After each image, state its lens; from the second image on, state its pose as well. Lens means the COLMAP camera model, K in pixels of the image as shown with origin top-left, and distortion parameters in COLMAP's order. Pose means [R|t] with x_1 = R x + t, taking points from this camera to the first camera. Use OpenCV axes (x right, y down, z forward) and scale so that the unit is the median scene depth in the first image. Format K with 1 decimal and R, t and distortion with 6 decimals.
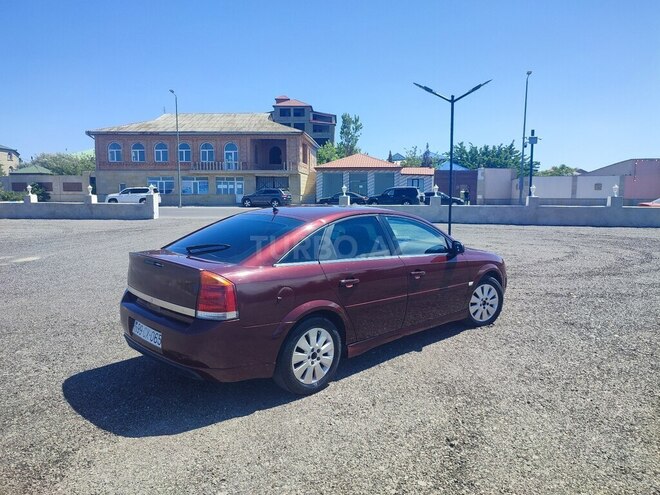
lens RADIAL K [[478.9, 0, 332.8], [0, 478.9, 248.1], [0, 0, 1]] dist [0.007343, 0.000361]
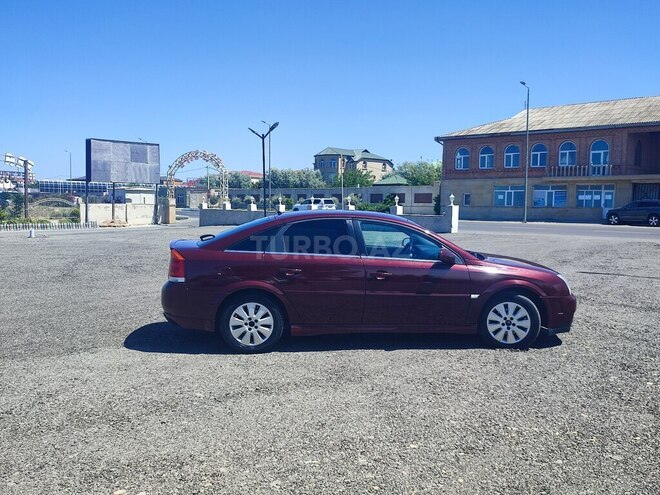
lens RADIAL K [[598.7, 0, 323.0], [0, 598.7, 246.9], [0, 0, 1]] dist [0.012511, 0.002929]
pose [[0.775769, 0.051388, -0.628921, 0.470195], [-0.079965, 0.996649, -0.017202, 0.012639], [0.625930, 0.063636, 0.777279, -0.062134]]
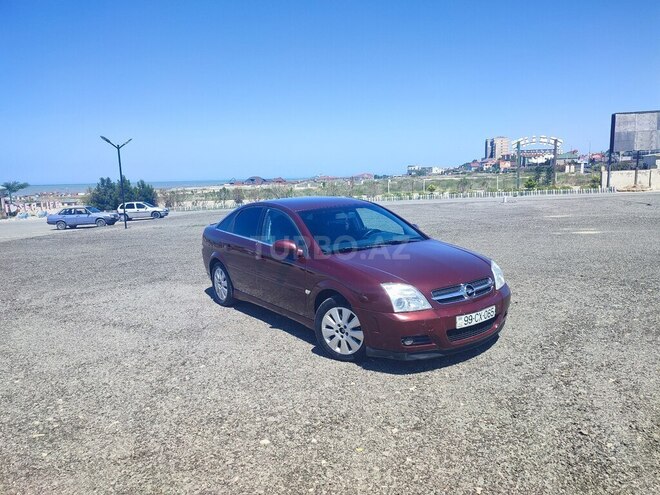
lens RADIAL K [[466.6, 0, 330.0], [0, 466.6, 247.5], [0, 0, 1]] dist [0.000232, -0.000913]
pose [[-0.098183, 0.145823, -0.984427, 0.658444], [-0.073812, 0.985414, 0.153331, -0.083636], [0.992427, 0.087717, -0.085987, 0.651532]]
